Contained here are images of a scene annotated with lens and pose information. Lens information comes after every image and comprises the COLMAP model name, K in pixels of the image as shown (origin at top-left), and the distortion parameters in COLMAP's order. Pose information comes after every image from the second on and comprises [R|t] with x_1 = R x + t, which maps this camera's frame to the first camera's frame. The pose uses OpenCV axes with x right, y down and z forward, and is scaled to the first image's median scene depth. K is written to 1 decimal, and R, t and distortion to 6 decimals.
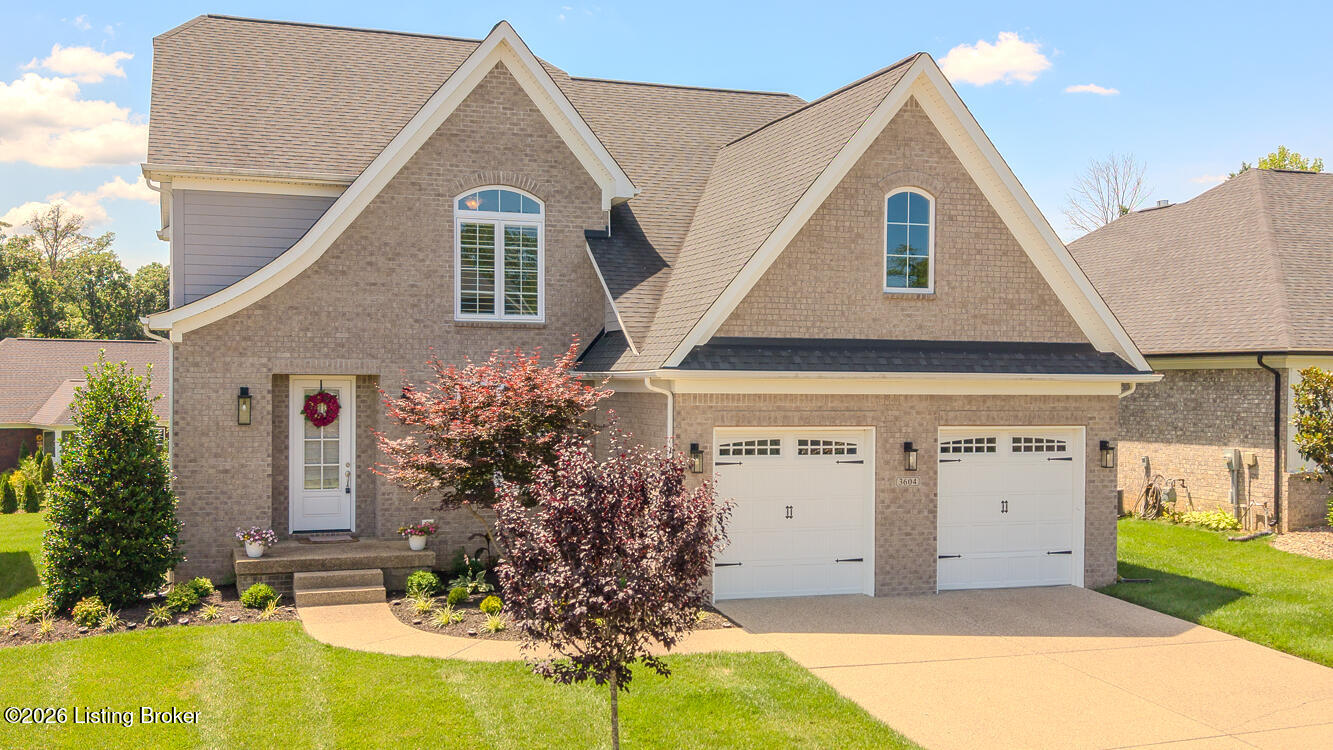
lens RADIAL K [[1395.1, 0, 732.6], [0, 1395.1, 402.1], [0, 0, 1]] dist [0.032239, -0.085254]
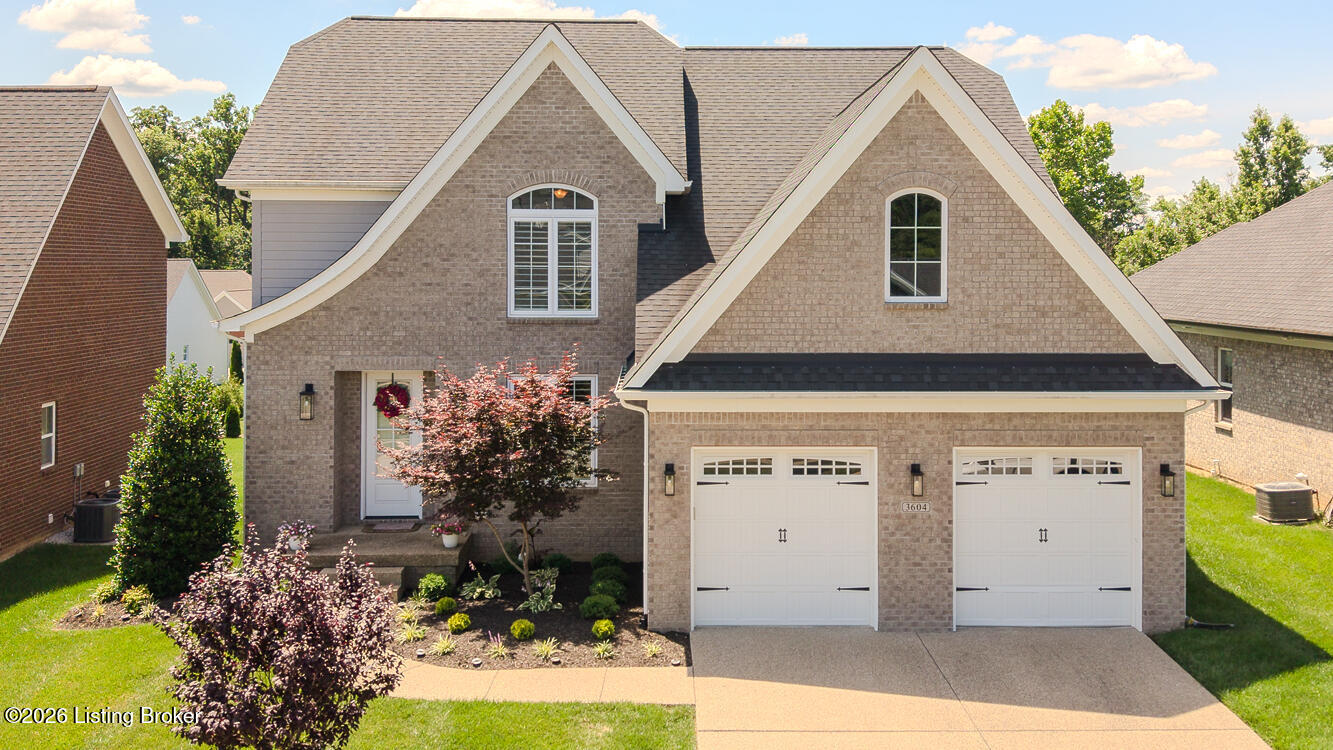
lens RADIAL K [[1422.3, 0, 708.2], [0, 1422.3, 243.6], [0, 0, 1]] dist [0.026446, -0.029181]
pose [[0.949419, -0.006904, -0.313936, 0.282298], [-0.002081, 0.999598, -0.028274, -0.087181], [0.314005, 0.027497, 0.949023, 0.056987]]
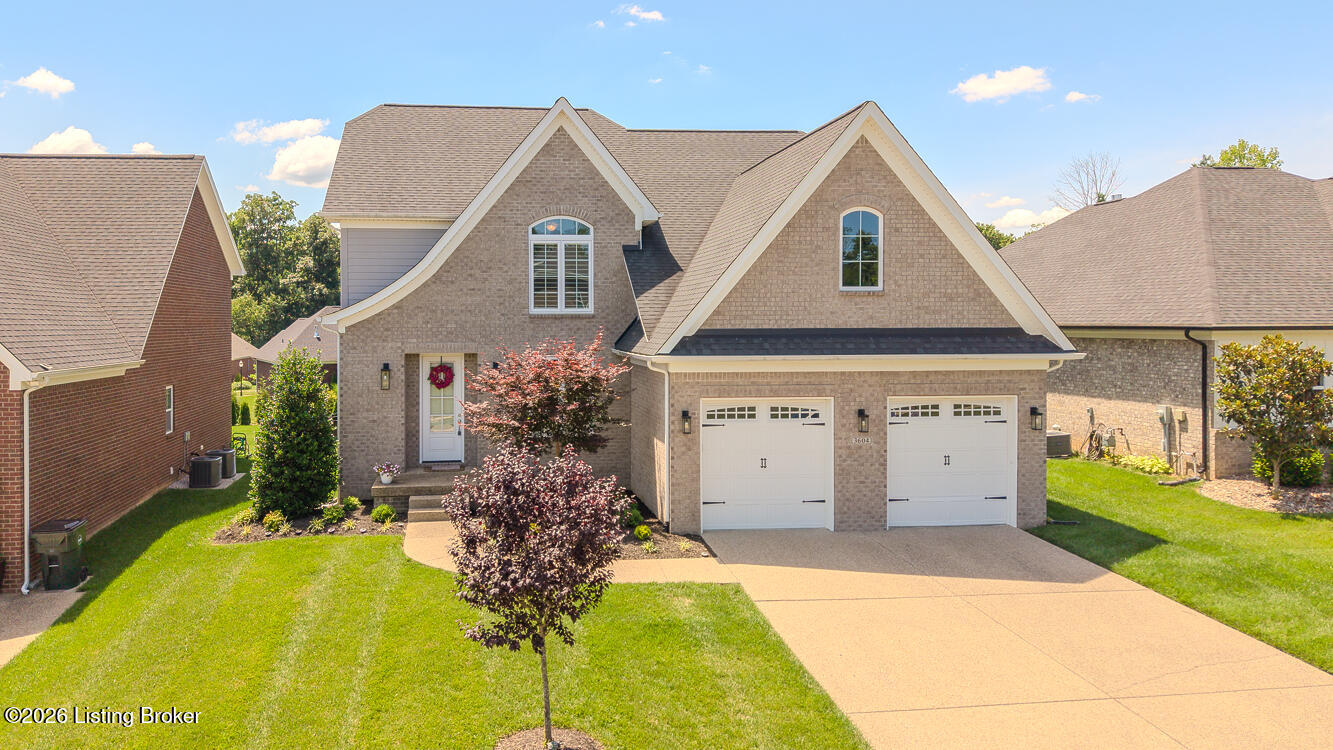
lens RADIAL K [[941.2, 0, 575.9], [0, 941.2, 326.0], [0, 0, 1]] dist [0.003626, -0.004684]
pose [[0.967704, -0.007442, -0.251980, 0.087931], [0.005606, 0.999952, -0.008004, -0.039943], [0.252027, 0.006333, 0.967699, 0.104396]]
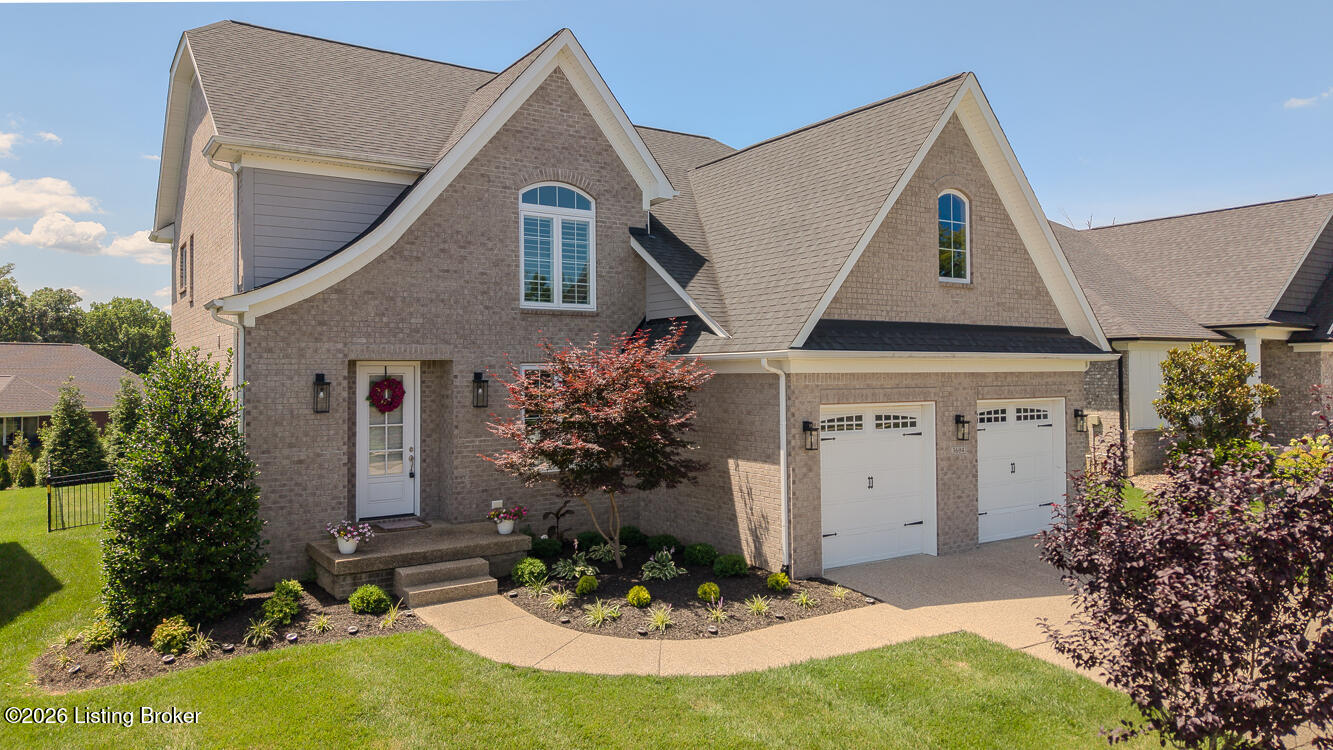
lens RADIAL K [[897.3, 0, 688.2], [0, 897.3, 351.7], [0, 0, 1]] dist [0.002107, -0.001700]
pose [[0.971685, -0.006572, 0.236190, -0.246882], [0.015311, 0.999263, -0.035186, 0.000019], [-0.235785, 0.037806, 0.971070, 0.336336]]
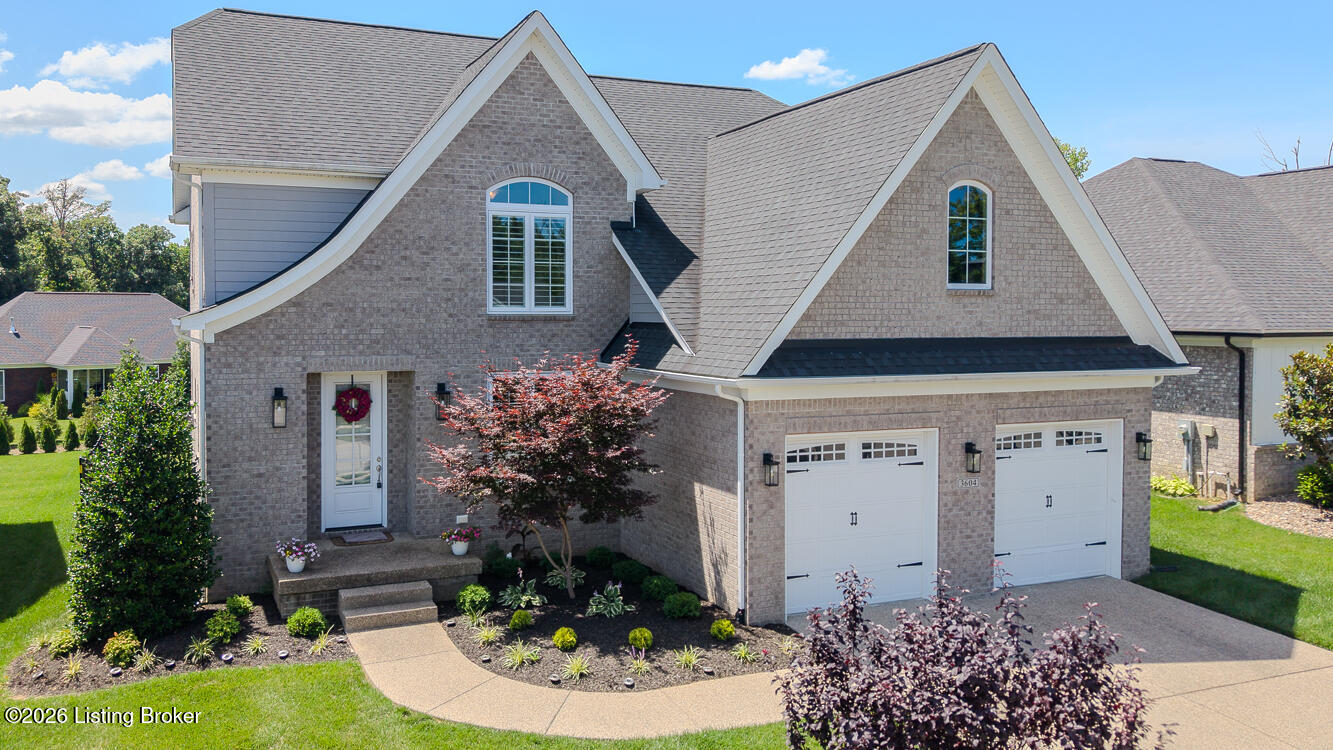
lens RADIAL K [[1035.1, 0, 608.5], [0, 1035.1, 331.3], [0, 0, 1]] dist [0.006769, -0.006913]
pose [[0.999442, -0.004393, 0.033099, -0.144142], [0.004173, 0.999969, 0.006716, -0.052996], [-0.033128, -0.006575, 0.999430, 0.276498]]
